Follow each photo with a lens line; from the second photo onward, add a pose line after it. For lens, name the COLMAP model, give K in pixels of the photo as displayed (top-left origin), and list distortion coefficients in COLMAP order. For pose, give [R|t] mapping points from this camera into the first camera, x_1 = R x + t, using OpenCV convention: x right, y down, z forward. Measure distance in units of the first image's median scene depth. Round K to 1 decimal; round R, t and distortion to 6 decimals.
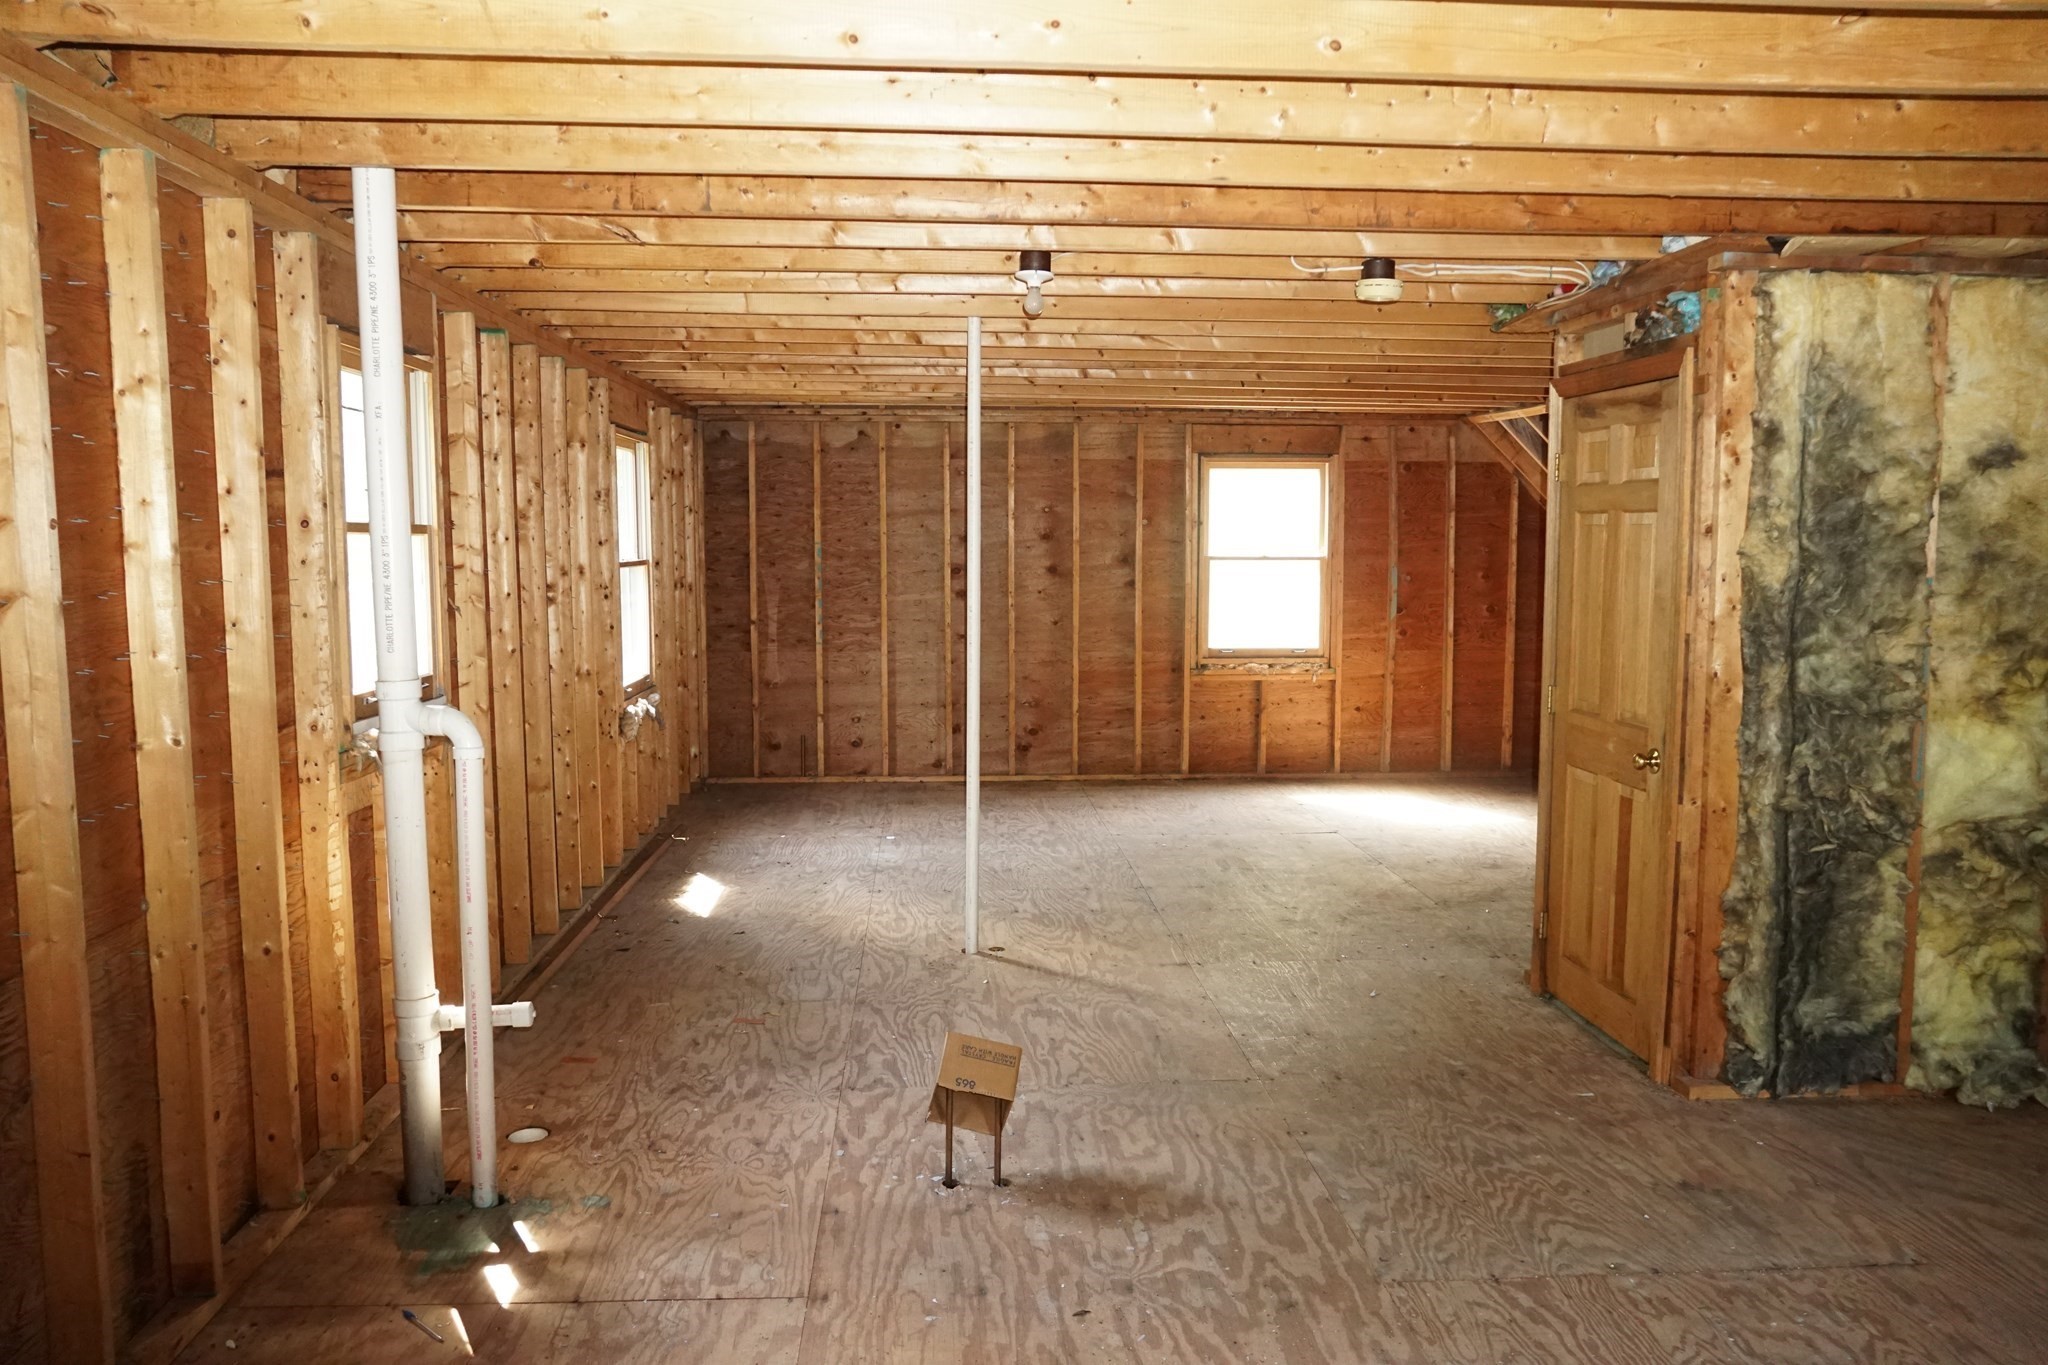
lens RADIAL K [[1536.0, 0, 1024.0], [0, 1536.0, 682.5], [0, 0, 1]] dist [-0.049742, 0.060881]
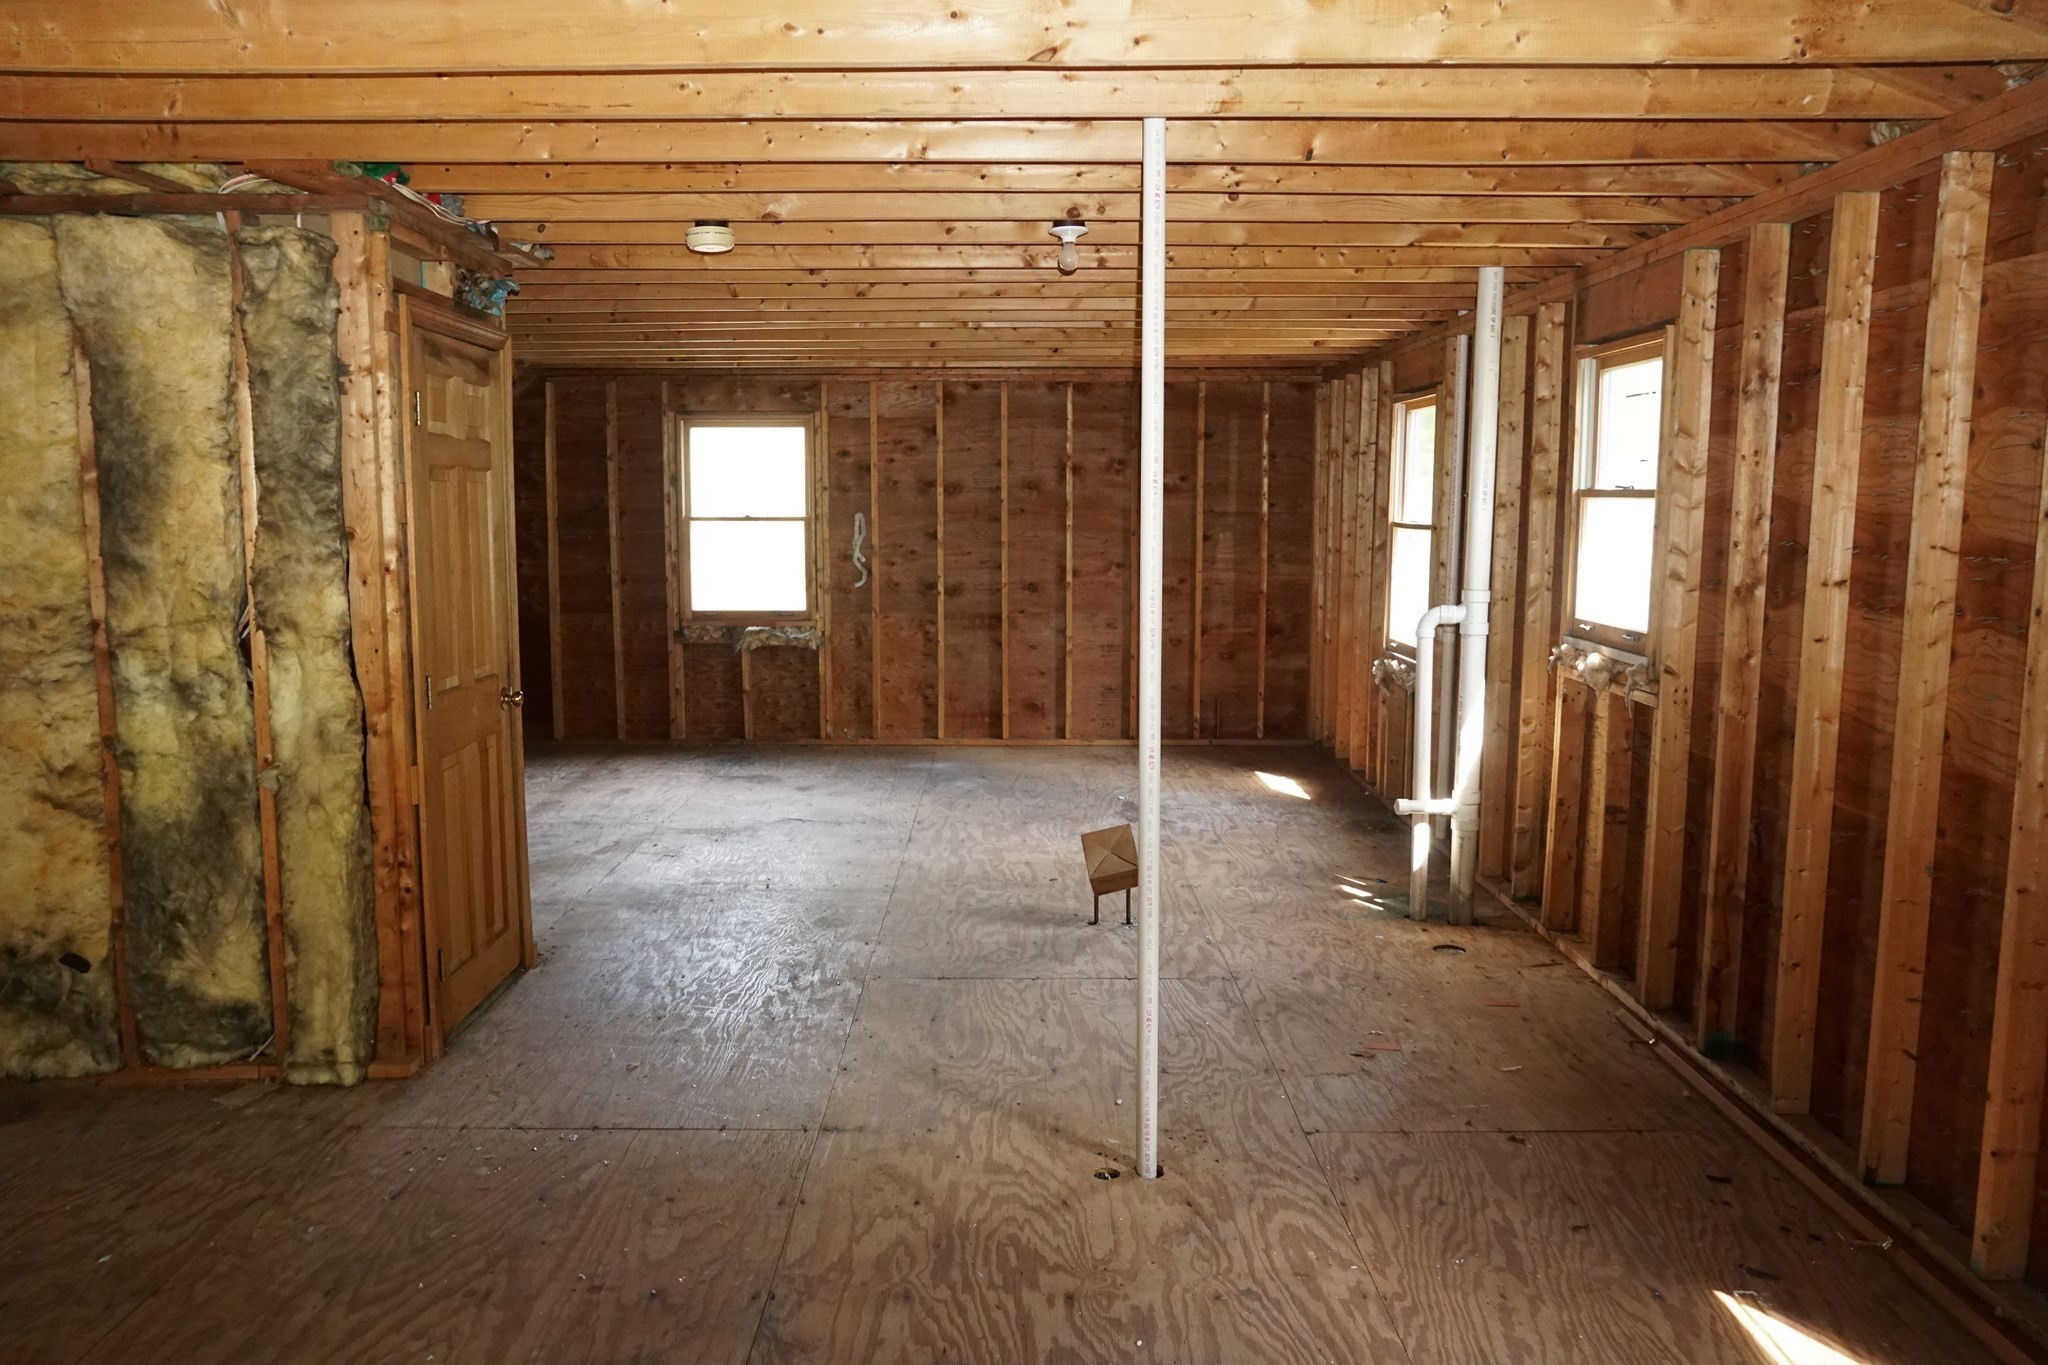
lens RADIAL K [[1536.0, 0, 1024.0], [0, 1536.0, 682.5], [0, 0, 1]] dist [-0.049742, 0.060881]
pose [[-0.998526, -0.012068, 0.052908, -0.008949], [-0.000639, 0.977509, 0.210894, -0.087682], [-0.054264, 0.210549, -0.976076, 0.935421]]
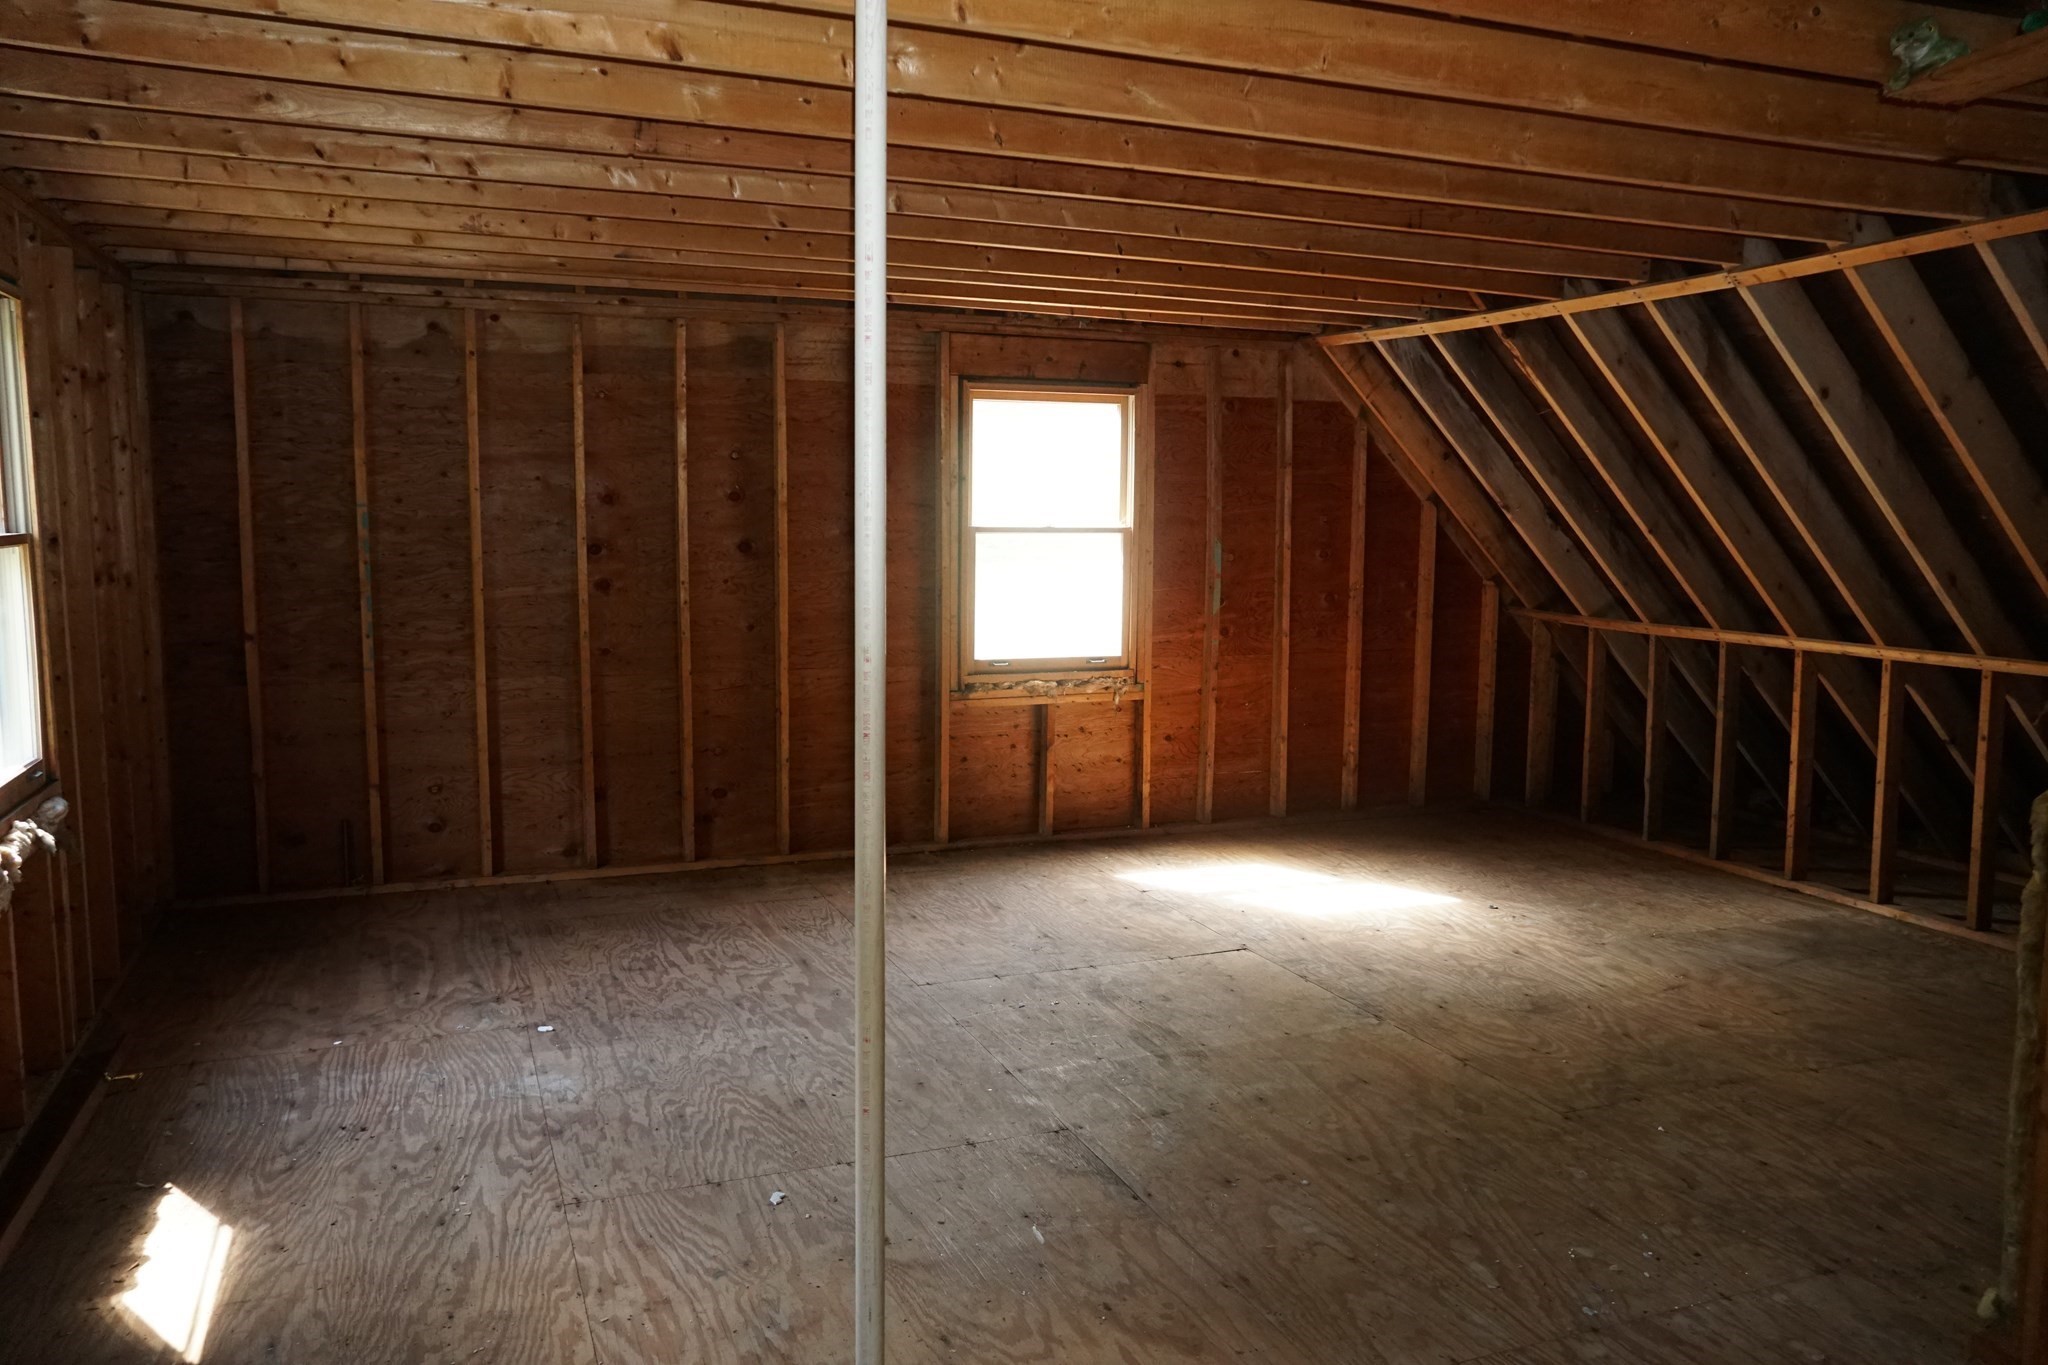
lens RADIAL K [[1536.0, 0, 1024.0], [0, 1536.0, 682.5], [0, 0, 1]] dist [-0.049742, 0.060881]
pose [[0.950695, -0.028830, 0.308785, -0.072964], [0.022465, 0.999456, 0.024148, -0.028983], [-0.309314, -0.016021, 0.950825, 0.340109]]
